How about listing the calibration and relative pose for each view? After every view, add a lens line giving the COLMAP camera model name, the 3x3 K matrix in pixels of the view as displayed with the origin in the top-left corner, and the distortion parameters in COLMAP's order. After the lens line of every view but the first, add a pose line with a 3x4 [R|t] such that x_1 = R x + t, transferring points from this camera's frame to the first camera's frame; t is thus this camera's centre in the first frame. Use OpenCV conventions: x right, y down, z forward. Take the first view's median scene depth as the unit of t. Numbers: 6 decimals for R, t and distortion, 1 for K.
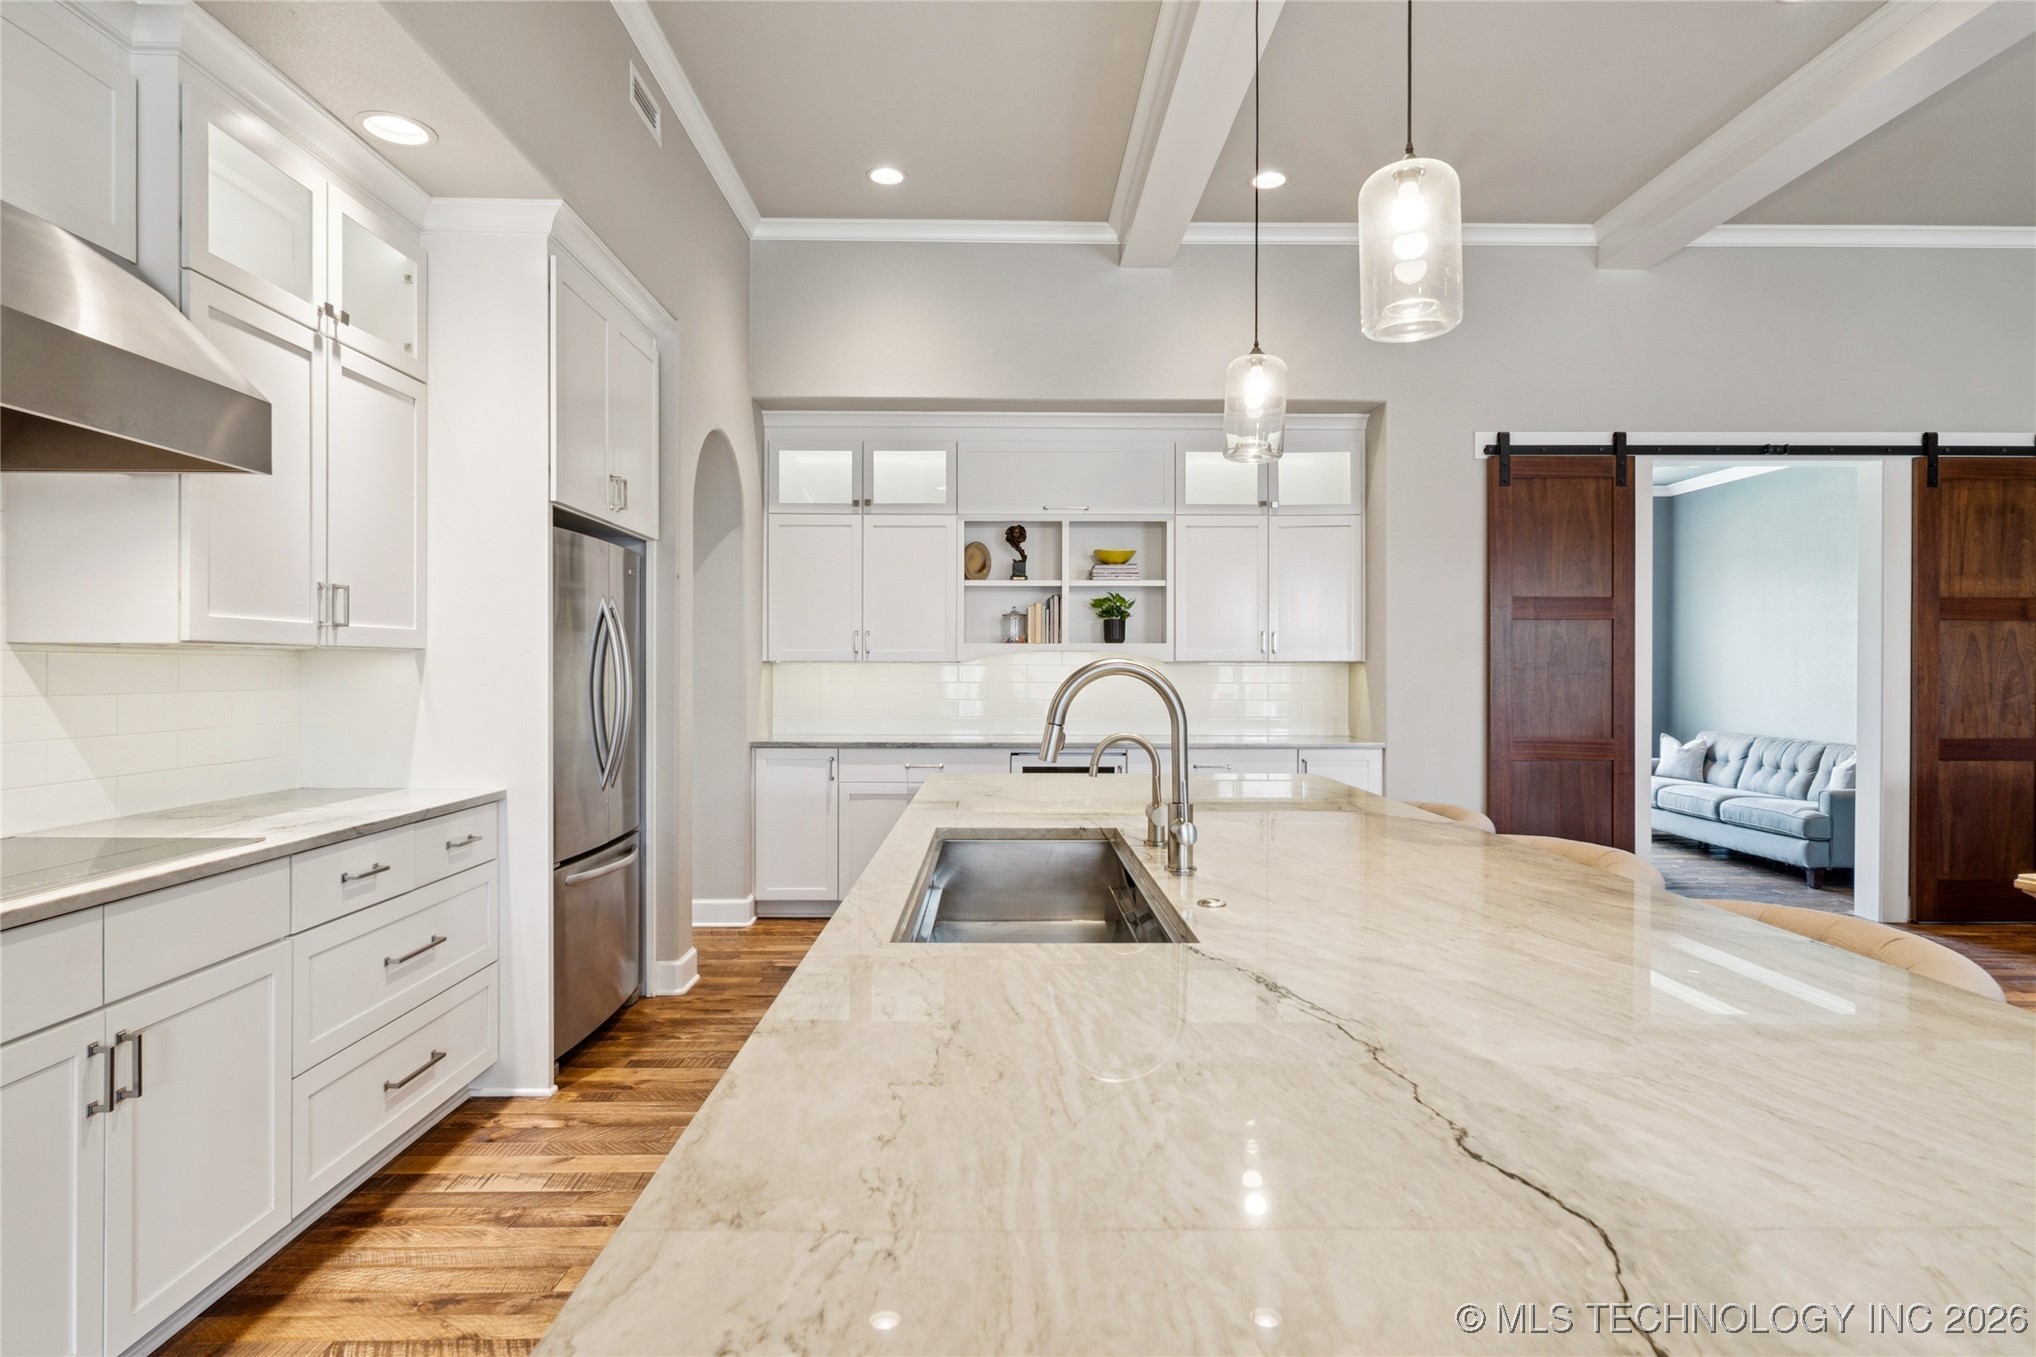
lens RADIAL K [[1091.7, 0, 1019.5], [0, 1091.7, 670.7], [0, 0, 1]] dist [-0.000022, -0.000051]
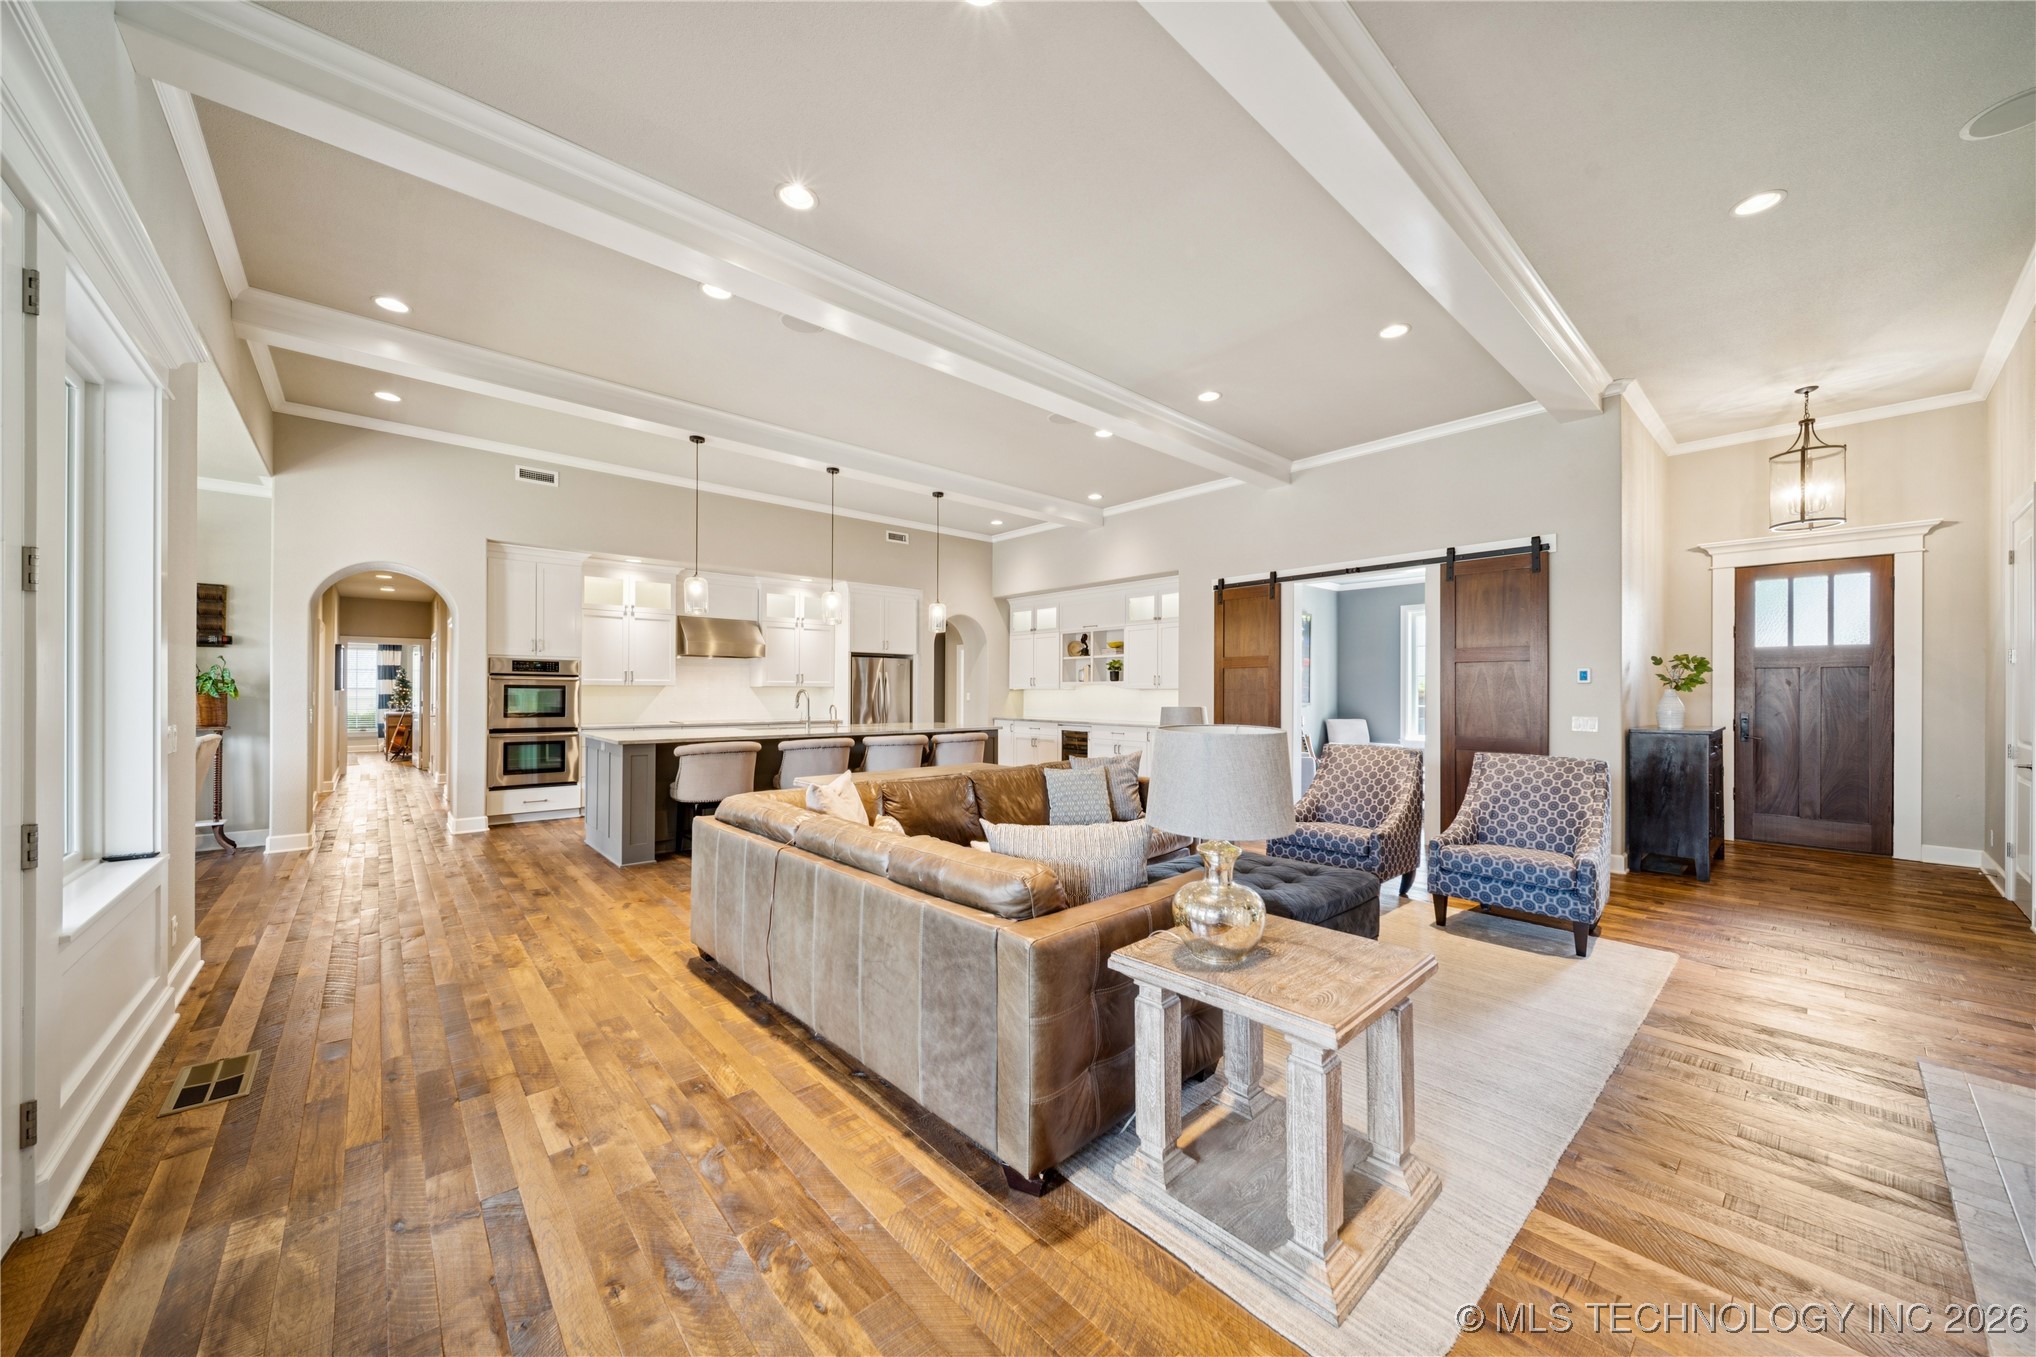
lens RADIAL K [[721.1, 0, 1018.4], [0, 721.1, 688.4], [0, 0, 1]] dist [-0.000054, 0.000000]
pose [[0.651363, -0.002523, -0.758762, 1.227129], [-0.006269, 0.999942, -0.008706, 0.004519], [0.758740, 0.010427, 0.651310, -0.180748]]
